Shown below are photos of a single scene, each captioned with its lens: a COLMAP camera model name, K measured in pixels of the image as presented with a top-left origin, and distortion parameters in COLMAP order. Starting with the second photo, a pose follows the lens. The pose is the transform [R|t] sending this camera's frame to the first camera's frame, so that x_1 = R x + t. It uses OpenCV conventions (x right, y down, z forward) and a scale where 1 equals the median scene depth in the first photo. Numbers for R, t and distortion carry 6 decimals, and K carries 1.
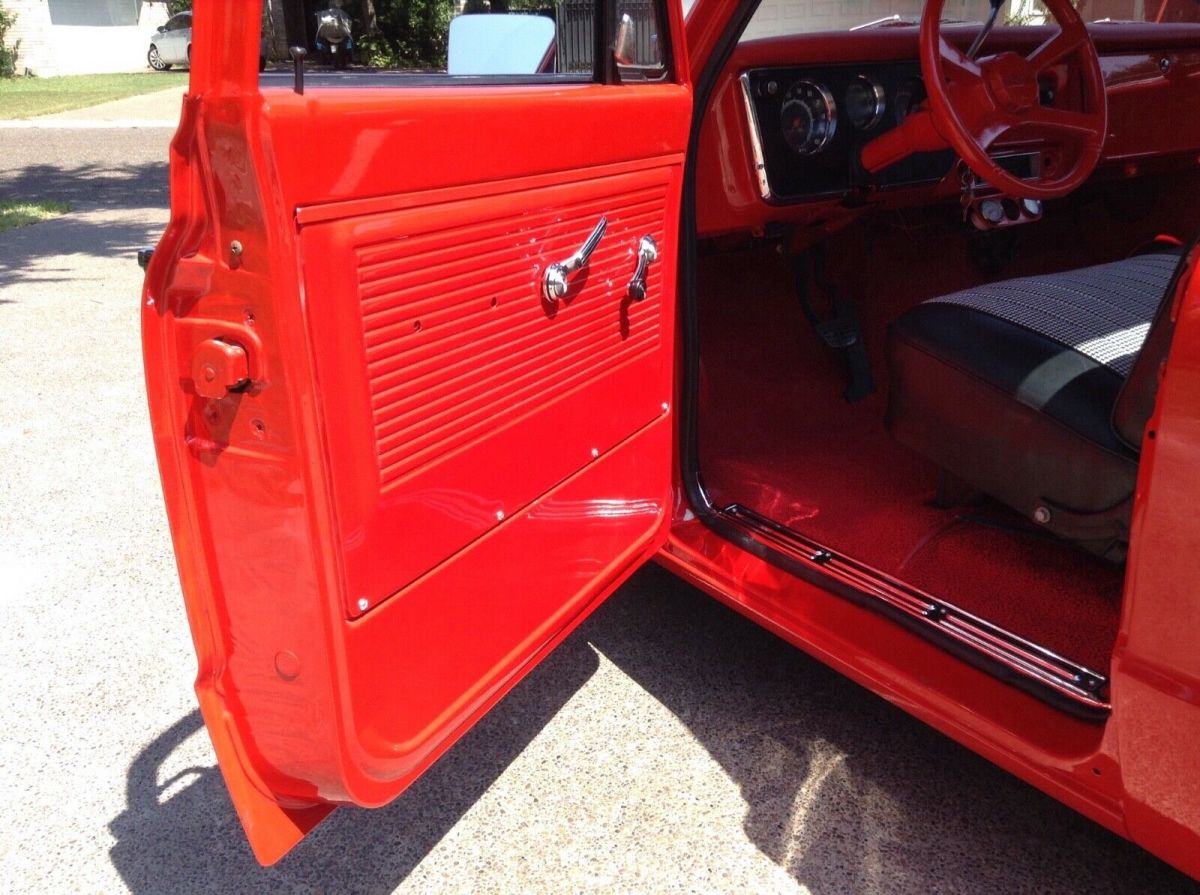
lens RADIAL K [[1090.1, 0, 600.0], [0, 1090.1, 447.5], [0, 0, 1]] dist [0.136290, -0.241629]
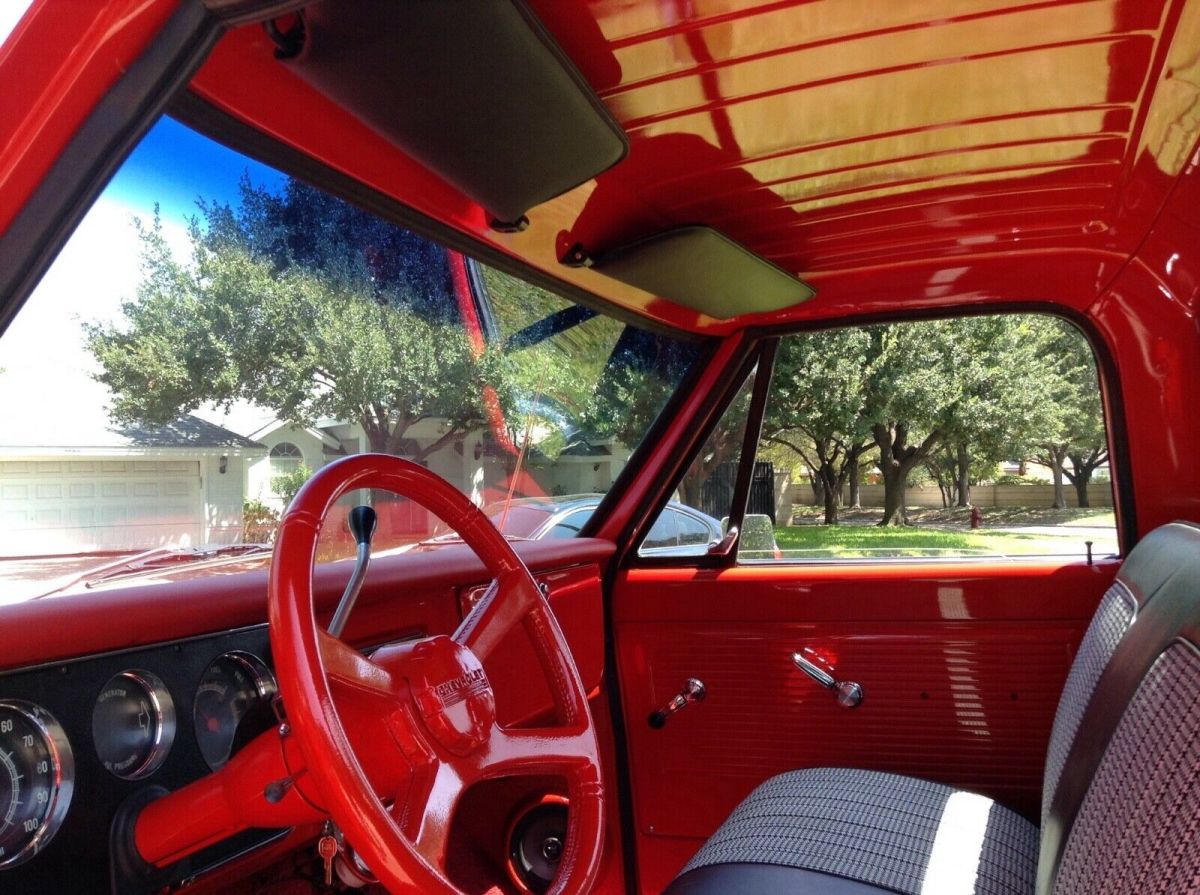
lens RADIAL K [[1090.1, 0, 600.0], [0, 1090.1, 447.5], [0, 0, 1]] dist [0.136290, -0.241629]
pose [[0.800061, 0.028929, 0.599221, 0.108419], [0.212710, 0.920265, -0.328432, -0.223093], [-0.560943, 0.390226, 0.730114, 0.486671]]
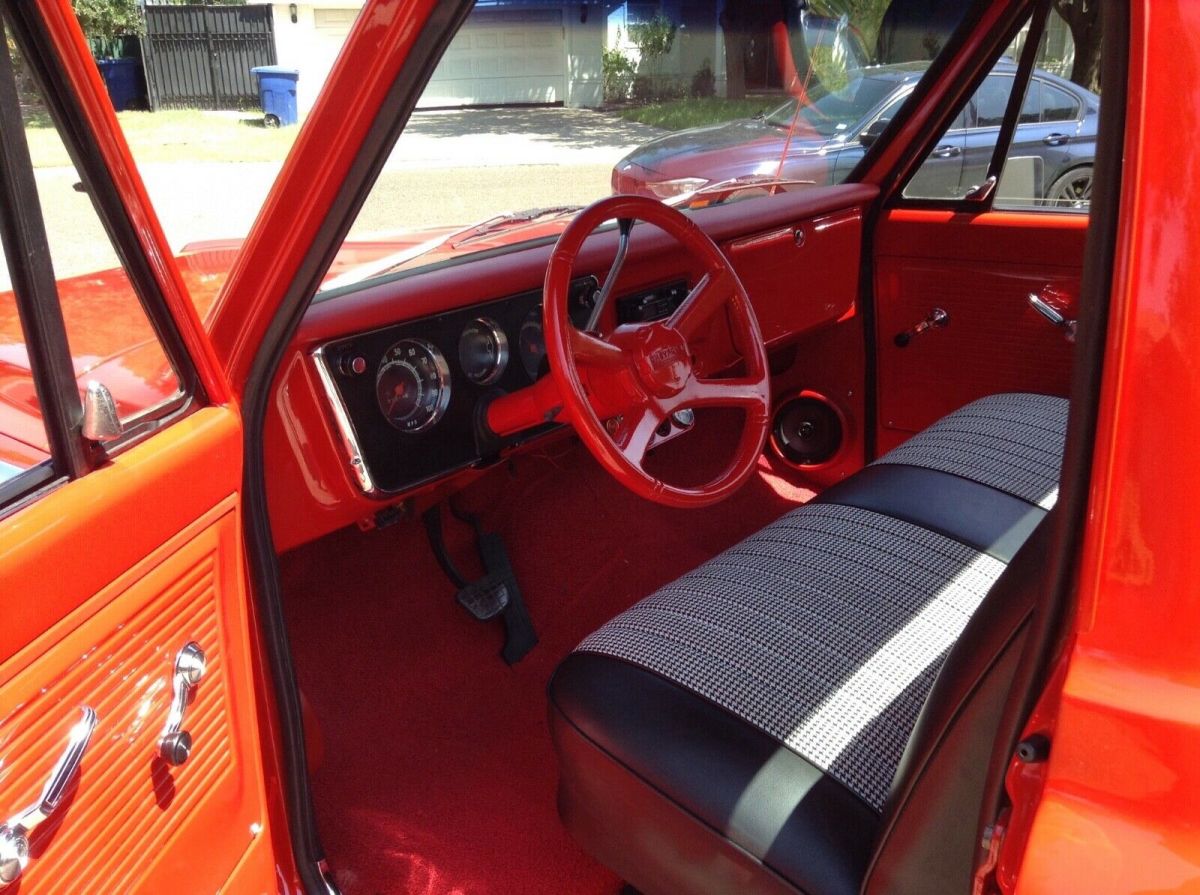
lens RADIAL K [[1090.1, 0, 600.0], [0, 1090.1, 447.5], [0, 0, 1]] dist [0.136290, -0.241629]
pose [[0.947177, -0.110745, 0.300983, 0.076871], [0.114740, 0.993386, 0.004429, -0.241447], [-0.299483, 0.030340, 0.953619, 0.237161]]
